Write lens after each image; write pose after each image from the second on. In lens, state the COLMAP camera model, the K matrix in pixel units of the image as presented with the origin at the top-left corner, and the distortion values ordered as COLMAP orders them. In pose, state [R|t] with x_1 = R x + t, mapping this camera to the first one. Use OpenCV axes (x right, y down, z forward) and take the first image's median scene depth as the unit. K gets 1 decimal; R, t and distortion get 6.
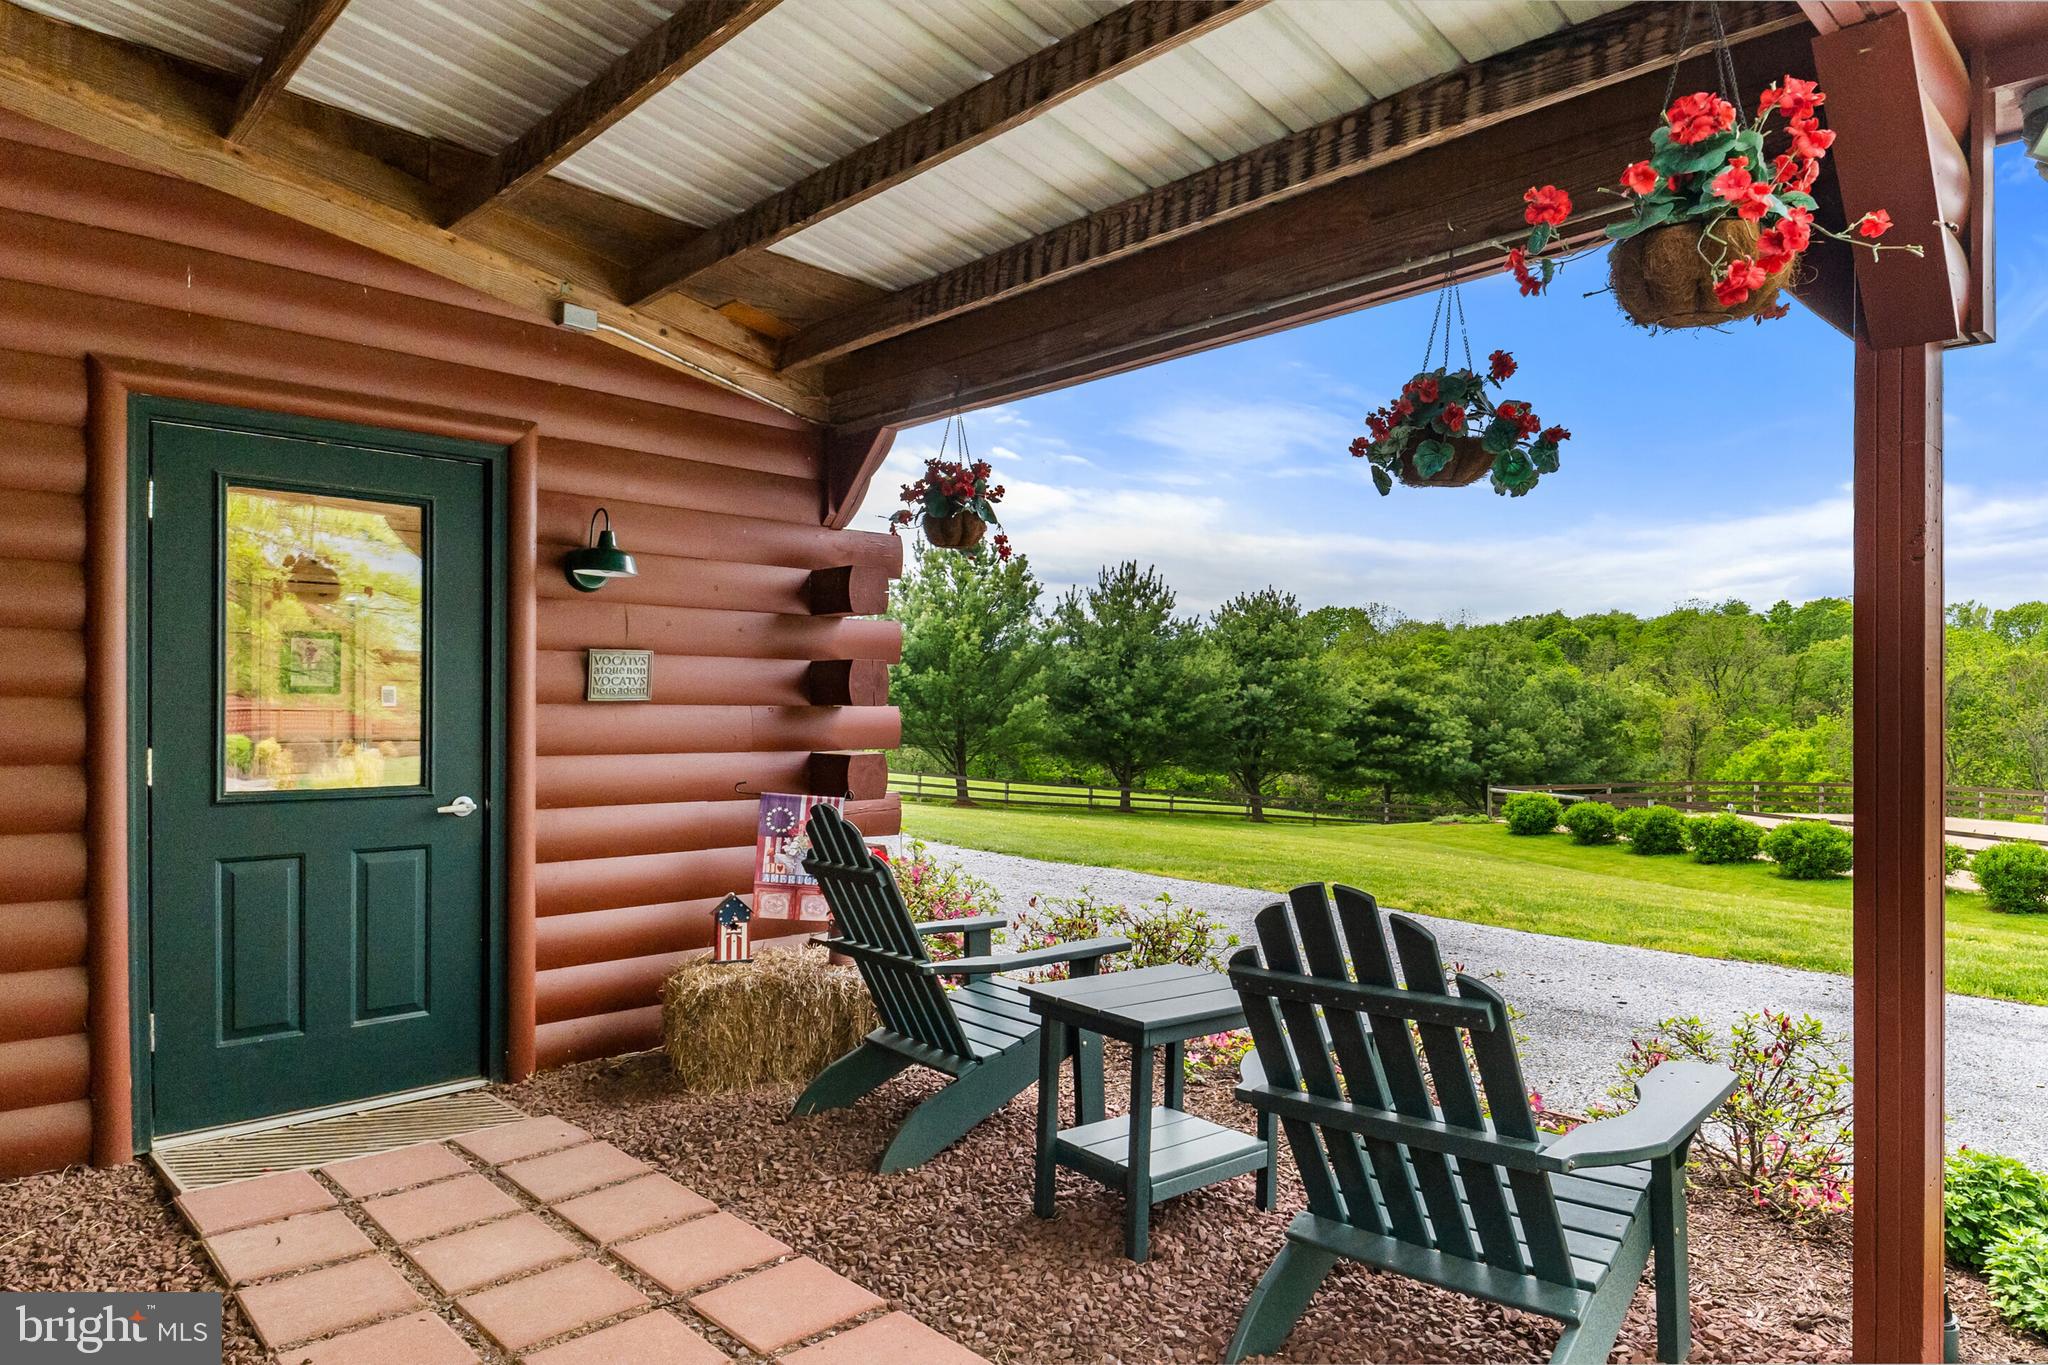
lens RADIAL K [[1245.4, 0, 1019.2], [0, 1245.4, 727.8], [0, 0, 1]] dist [0.001405, 0.000574]
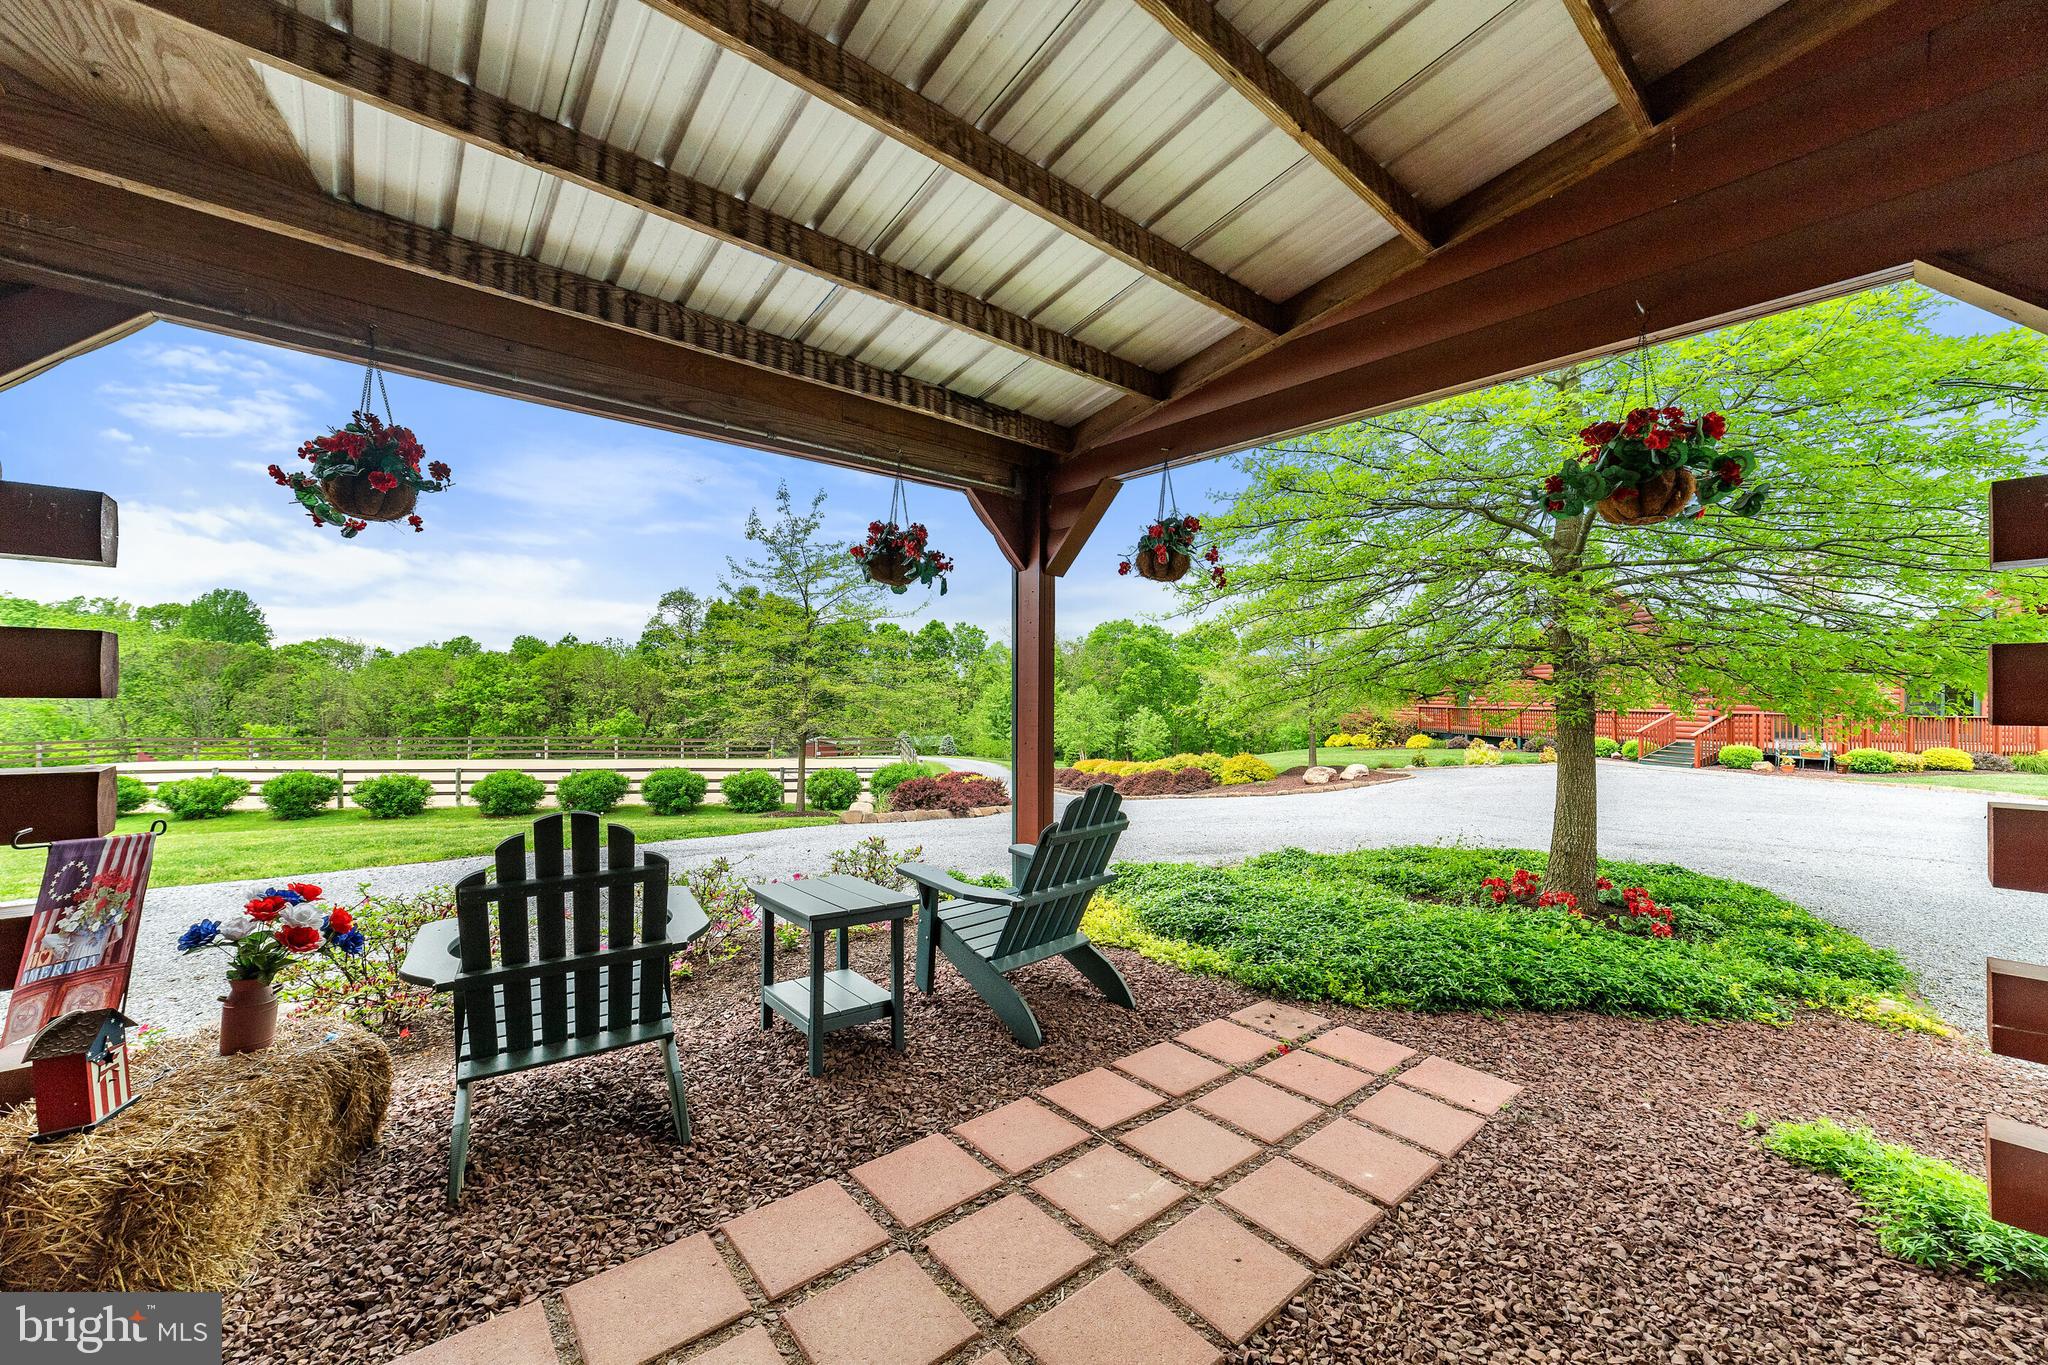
lens RADIAL K [[795.9, 0, 1015.6], [0, 795.9, 690.7], [0, 0, 1]] dist [-0.017640, 0.004727]
pose [[0.045592, -0.000876, 0.998960, -0.561879], [0.003092, 0.999995, 0.000736, -0.019822], [-0.998955, 0.003055, 0.045594, 0.492317]]
